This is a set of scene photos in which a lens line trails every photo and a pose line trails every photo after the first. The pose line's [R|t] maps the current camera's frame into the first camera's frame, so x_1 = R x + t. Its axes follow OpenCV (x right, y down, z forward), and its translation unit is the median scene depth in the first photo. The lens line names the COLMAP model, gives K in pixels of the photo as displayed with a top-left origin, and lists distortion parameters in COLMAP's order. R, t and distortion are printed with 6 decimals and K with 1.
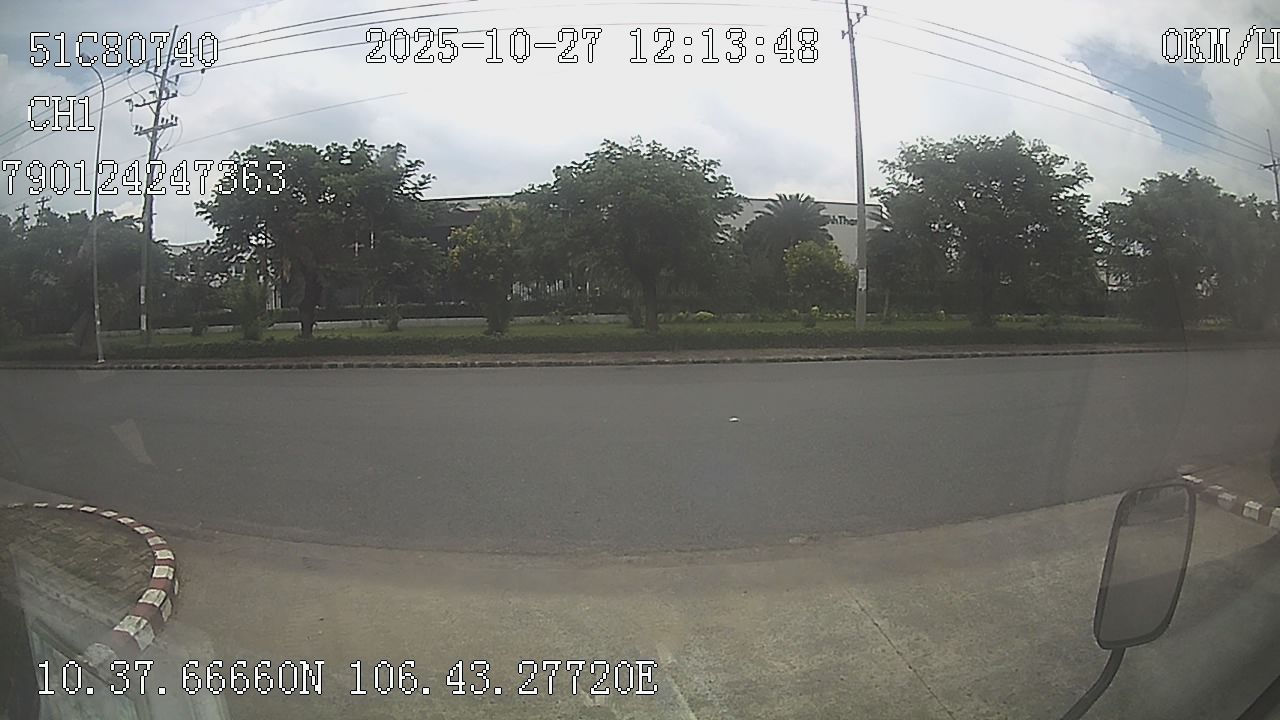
lens RADIAL K [[1034.7, 0, 638.6], [0, 1034.7, 361.5], [0, 0, 1]] dist [-0.039602, -0.017459]
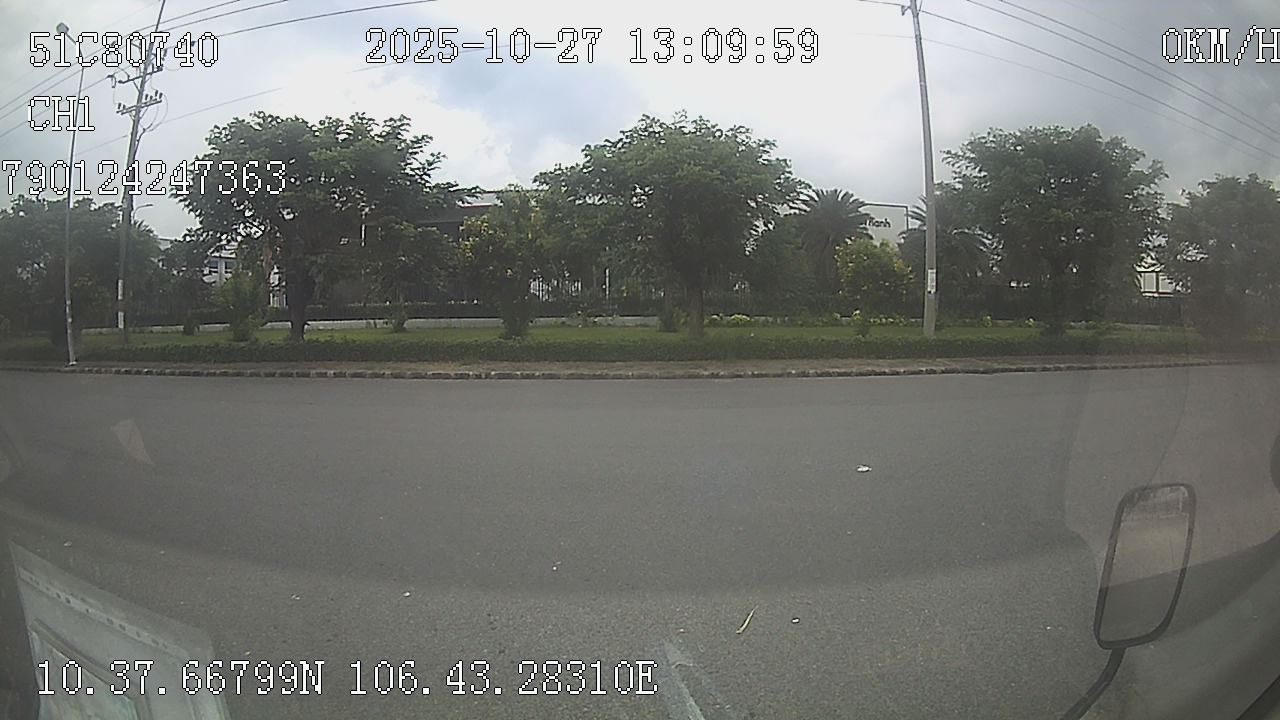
lens RADIAL K [[845.0, 0, 643.2], [0, 845.0, 364.4], [0, 0, 1]] dist [-0.068027, 0.005003]
pose [[0.999467, 0.009572, 0.031213, -0.049840], [-0.010000, 0.999858, 0.013576, -0.014602], [-0.031079, -0.013881, 0.999421, 0.279157]]
